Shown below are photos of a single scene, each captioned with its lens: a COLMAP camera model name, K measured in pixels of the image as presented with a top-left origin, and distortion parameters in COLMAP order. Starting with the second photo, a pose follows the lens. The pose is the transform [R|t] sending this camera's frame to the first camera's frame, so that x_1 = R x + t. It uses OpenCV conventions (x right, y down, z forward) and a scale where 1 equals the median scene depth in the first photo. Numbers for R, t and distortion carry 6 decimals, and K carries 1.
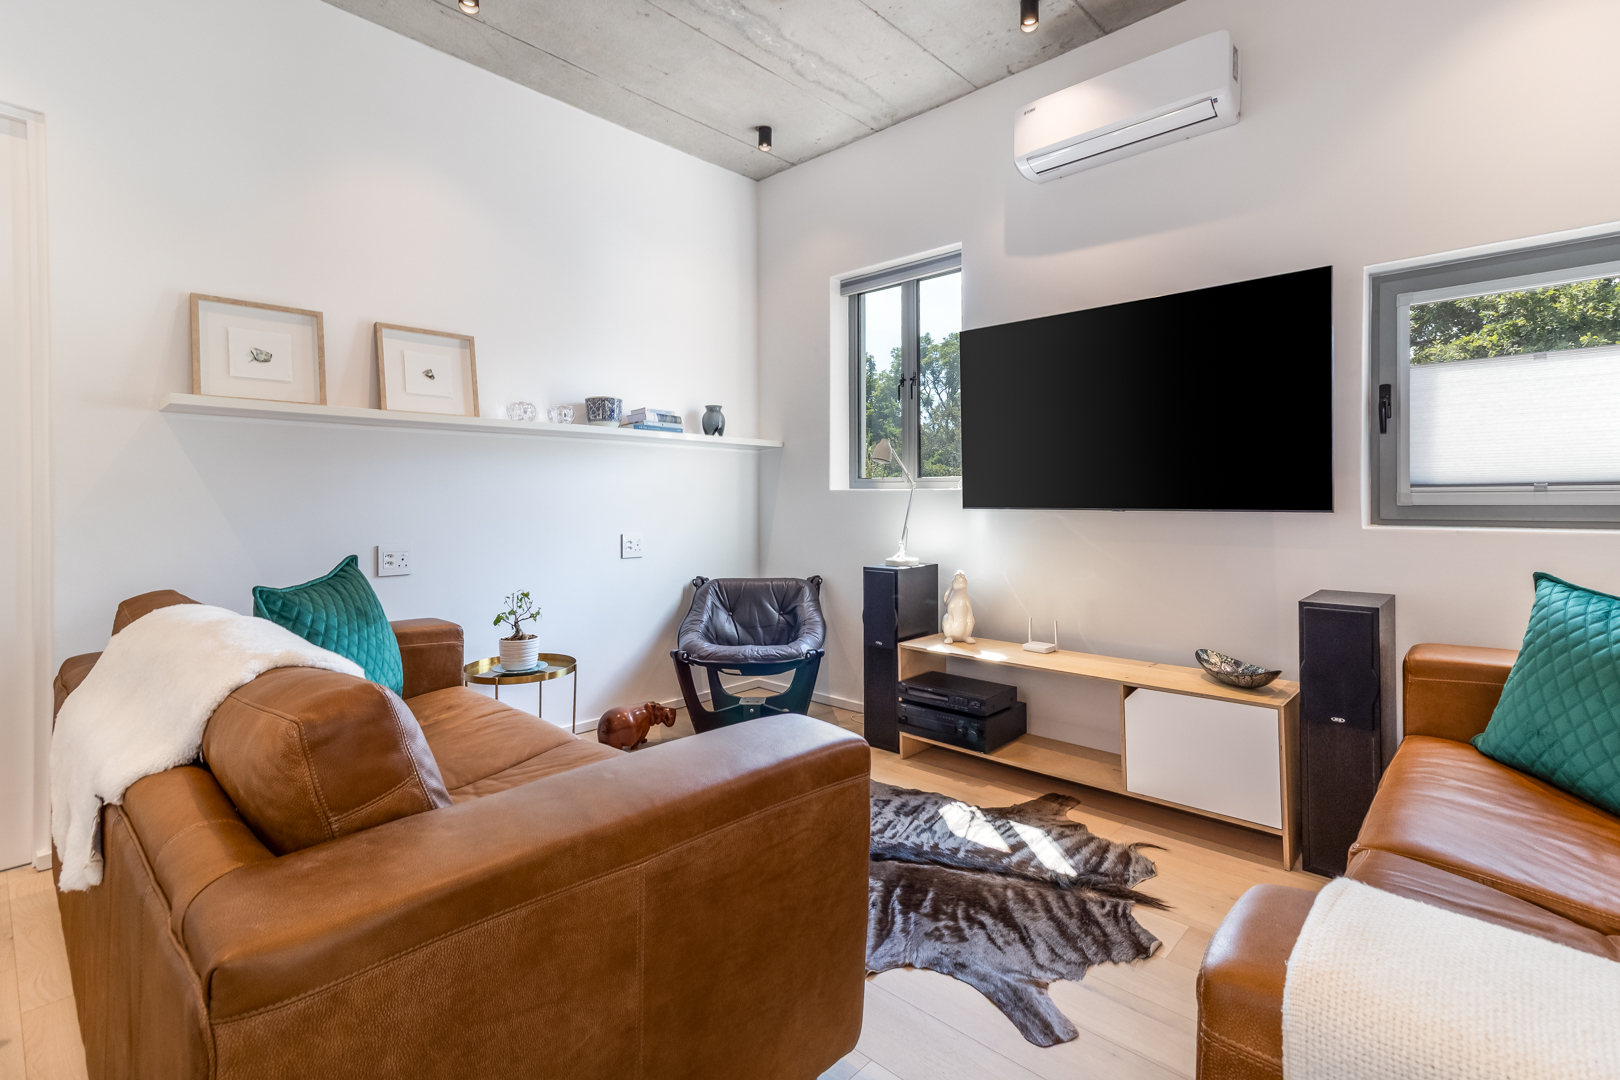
lens RADIAL K [[752.3, 0, 823.2], [0, 752.3, 514.7], [0, 0, 1]] dist [0.003147, 0.000946]
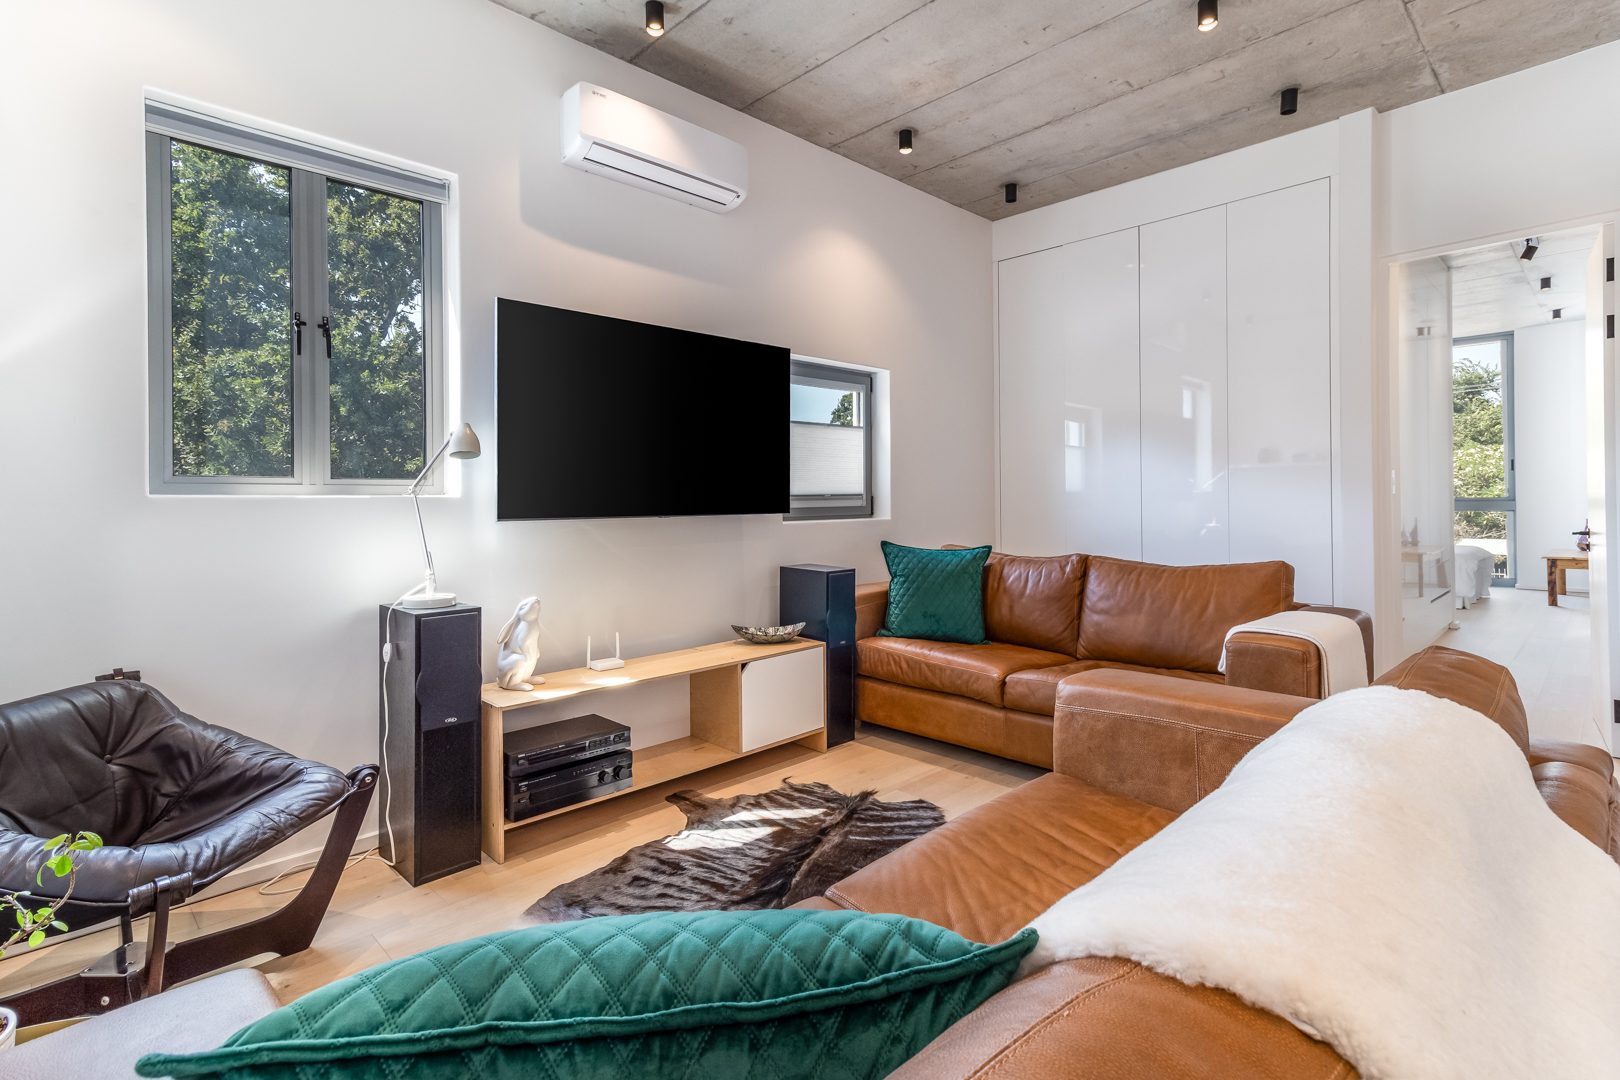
lens RADIAL K [[752.3, 0, 823.2], [0, 752.3, 514.7], [0, 0, 1]] dist [0.003147, 0.000946]
pose [[0.043814, -0.006482, 0.999019, -0.743745], [0.038640, 0.999242, 0.004789, -0.005308], [-0.998292, 0.038393, 0.044031, 0.786272]]
